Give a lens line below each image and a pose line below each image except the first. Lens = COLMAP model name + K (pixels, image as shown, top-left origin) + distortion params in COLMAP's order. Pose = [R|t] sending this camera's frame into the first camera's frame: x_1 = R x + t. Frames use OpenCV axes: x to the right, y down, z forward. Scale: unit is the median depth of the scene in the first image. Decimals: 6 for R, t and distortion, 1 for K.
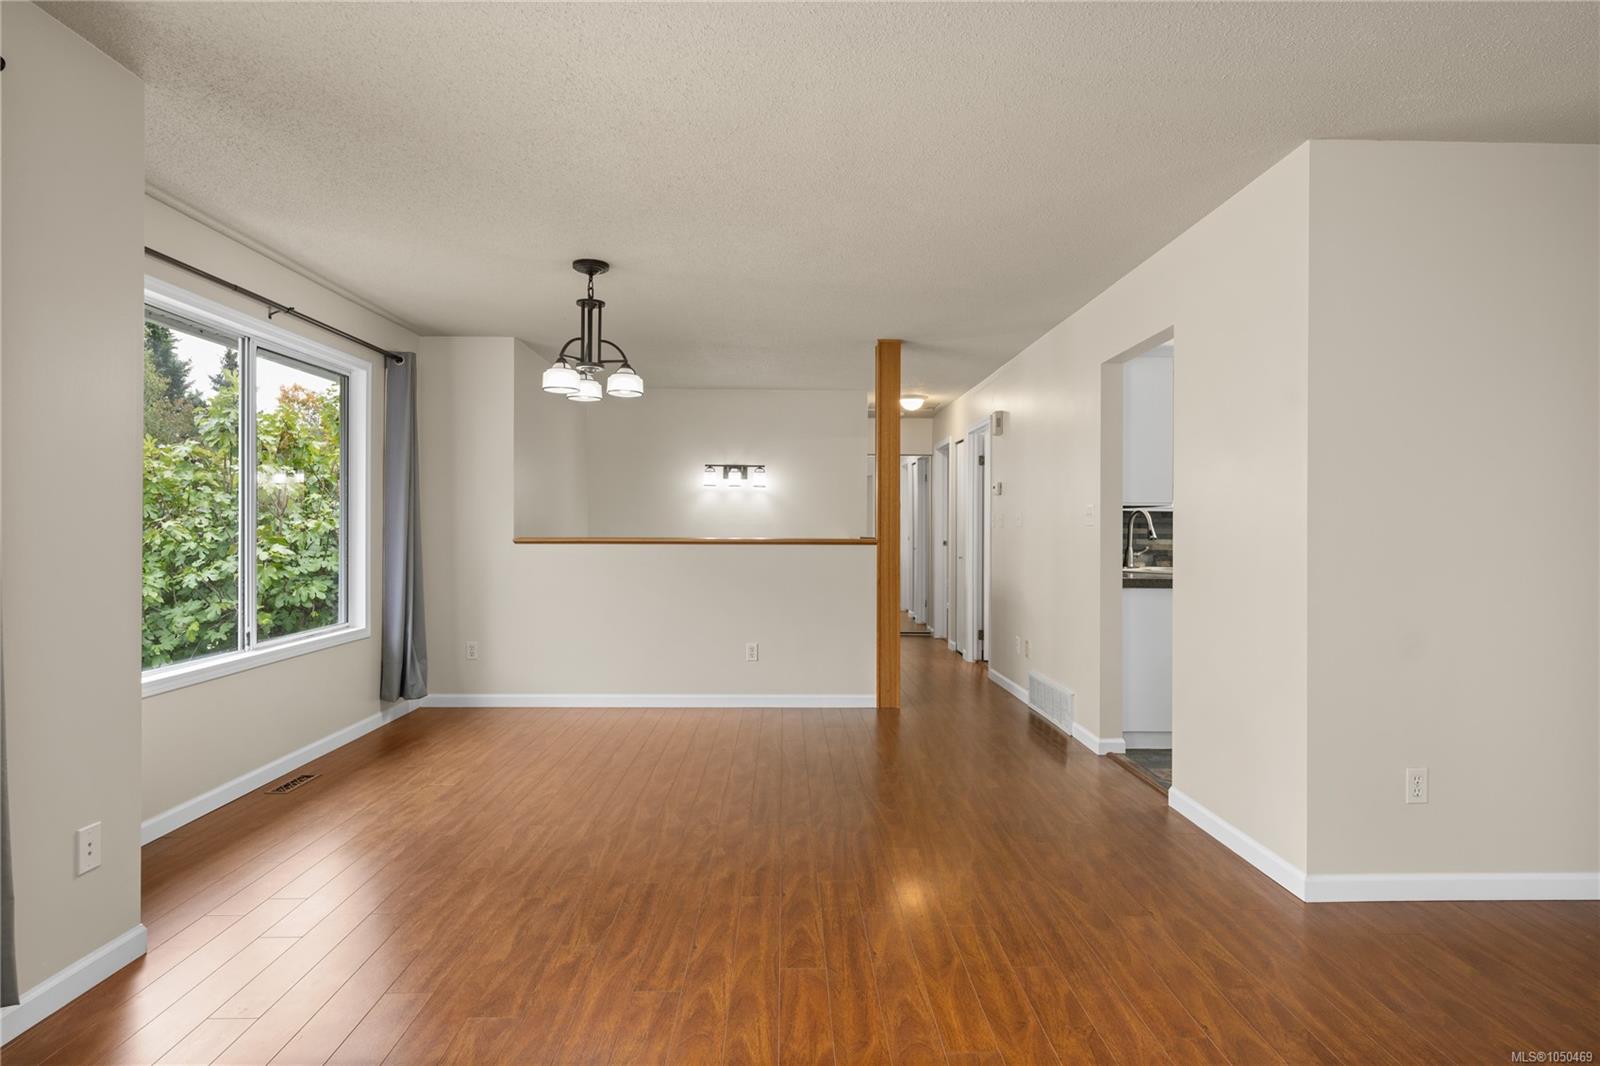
lens RADIAL K [[844.8, 0, 800.0], [0, 844.8, 533.0], [0, 0, 1]] dist [0.002041, 0.000515]
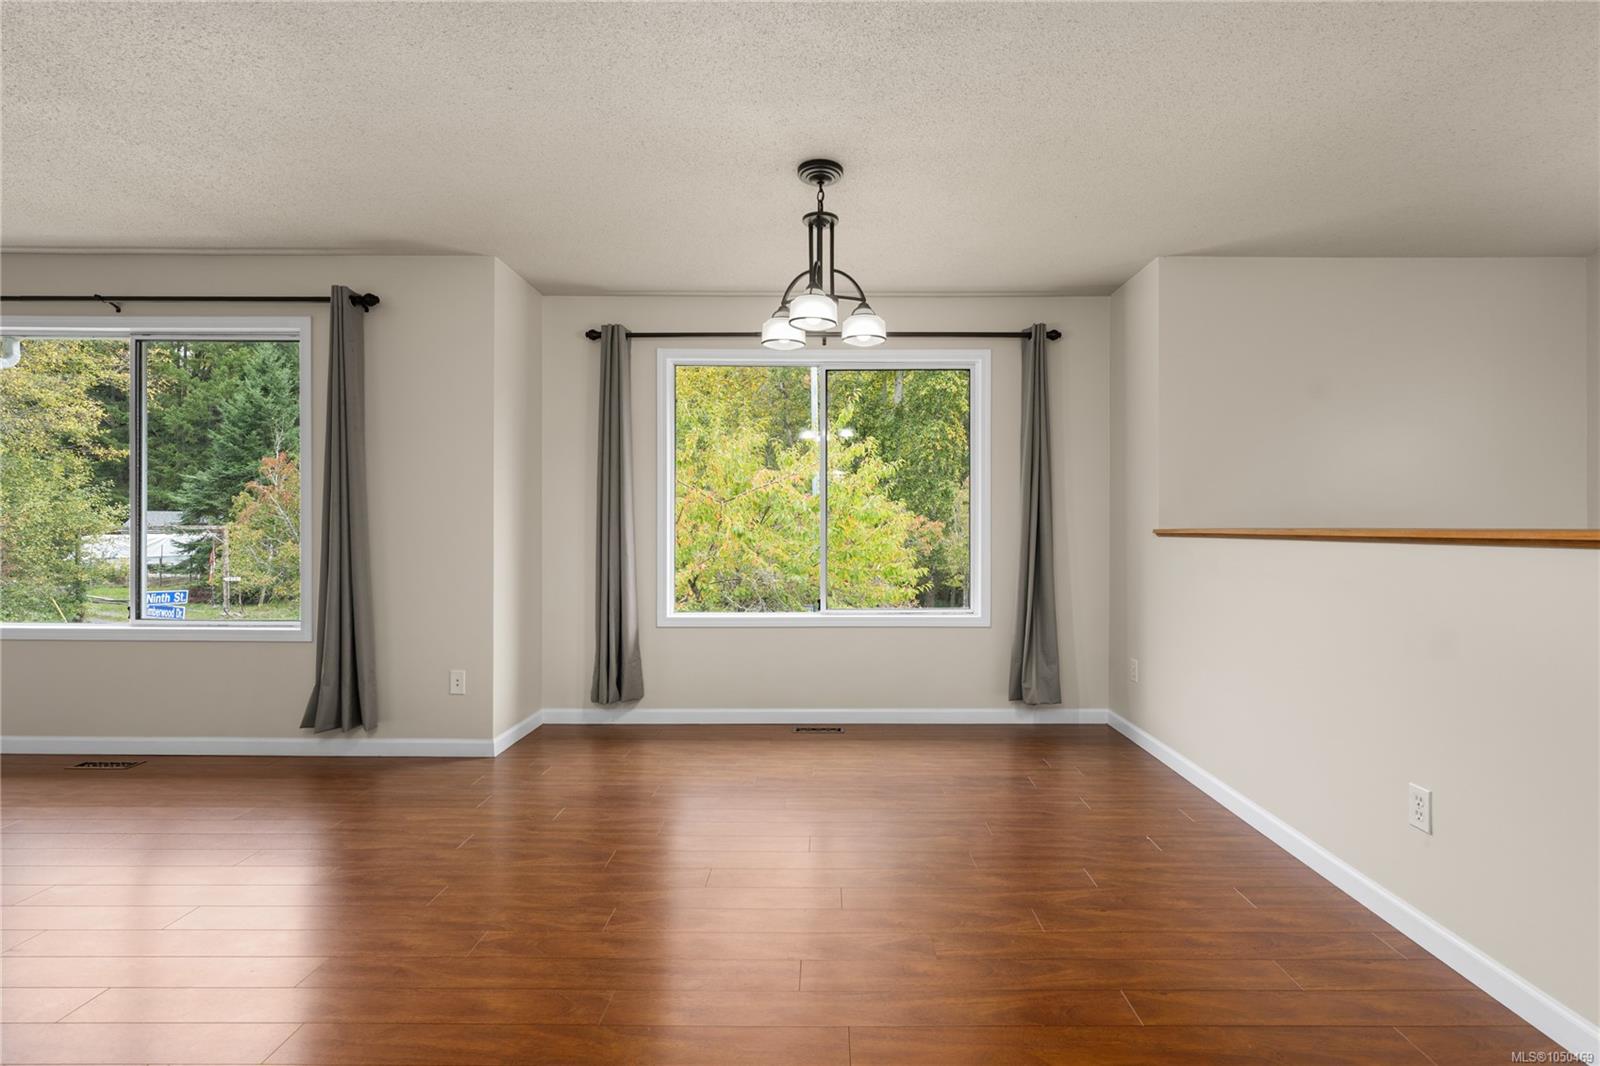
lens RADIAL K [[710.9, 0, 806.8], [0, 710.9, 527.6], [0, 0, 1]] dist [0.000058, -0.000153]
pose [[-0.031100, -0.007927, -0.999485, 0.409031], [-0.000691, 0.999968, -0.007909, 0.018103], [0.999516, 0.000445, -0.031104, 1.012886]]
